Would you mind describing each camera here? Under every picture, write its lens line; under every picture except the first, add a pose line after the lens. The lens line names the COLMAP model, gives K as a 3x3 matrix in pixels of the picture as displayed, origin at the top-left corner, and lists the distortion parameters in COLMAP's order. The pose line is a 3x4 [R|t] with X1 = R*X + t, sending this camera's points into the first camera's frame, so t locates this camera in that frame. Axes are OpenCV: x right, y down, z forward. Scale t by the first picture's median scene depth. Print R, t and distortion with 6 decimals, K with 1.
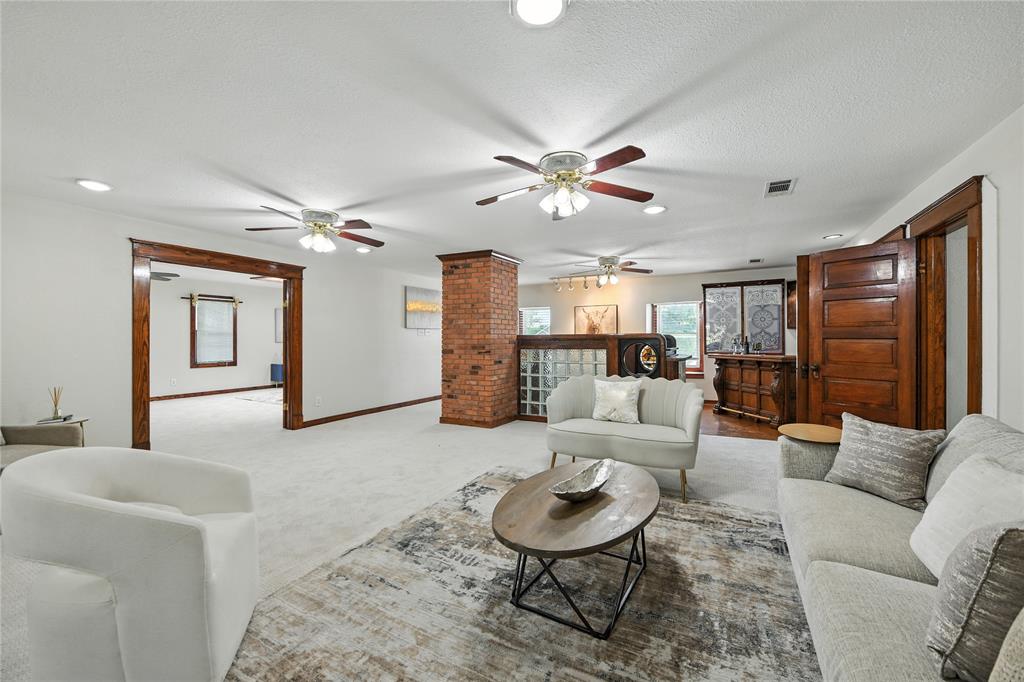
lens RADIAL K [[413.1, 0, 509.9], [0, 413.1, 336.6], [0, 0, 1]] dist [-0.002053, -0.000323]
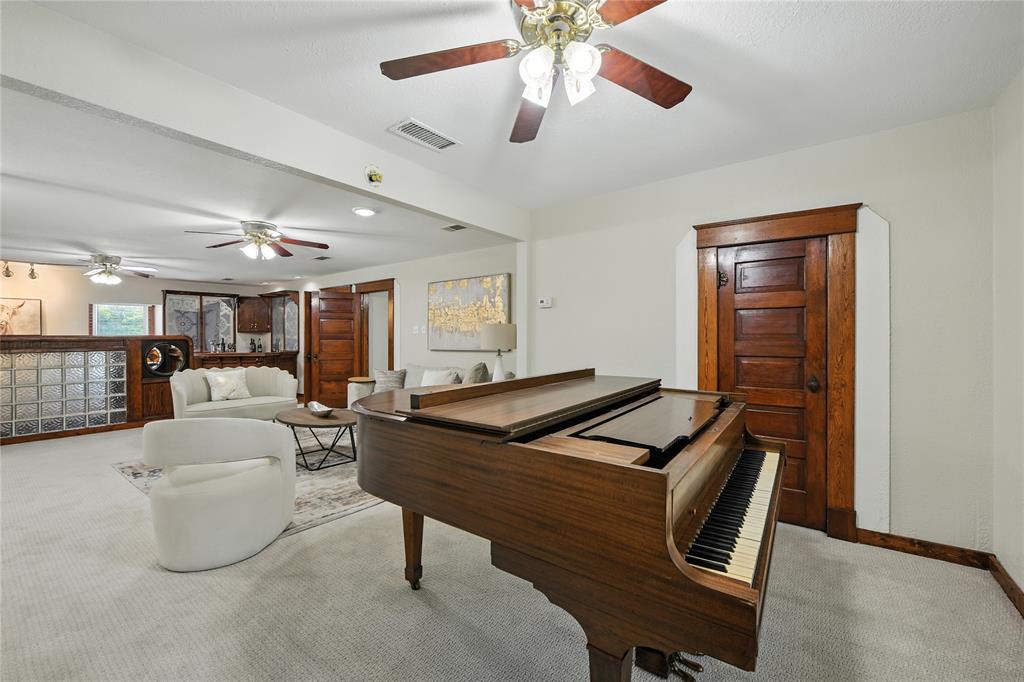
lens RADIAL K [[413.1, 0, 510.8], [0, 413.1, 339.3], [0, 0, 1]] dist [-0.002053, -0.000323]
pose [[0.169224, 0.003838, 0.985570, -0.466595], [0.000244, 0.999992, -0.003936, 0.006411], [-0.985578, 0.000907, 0.169221, -0.070558]]
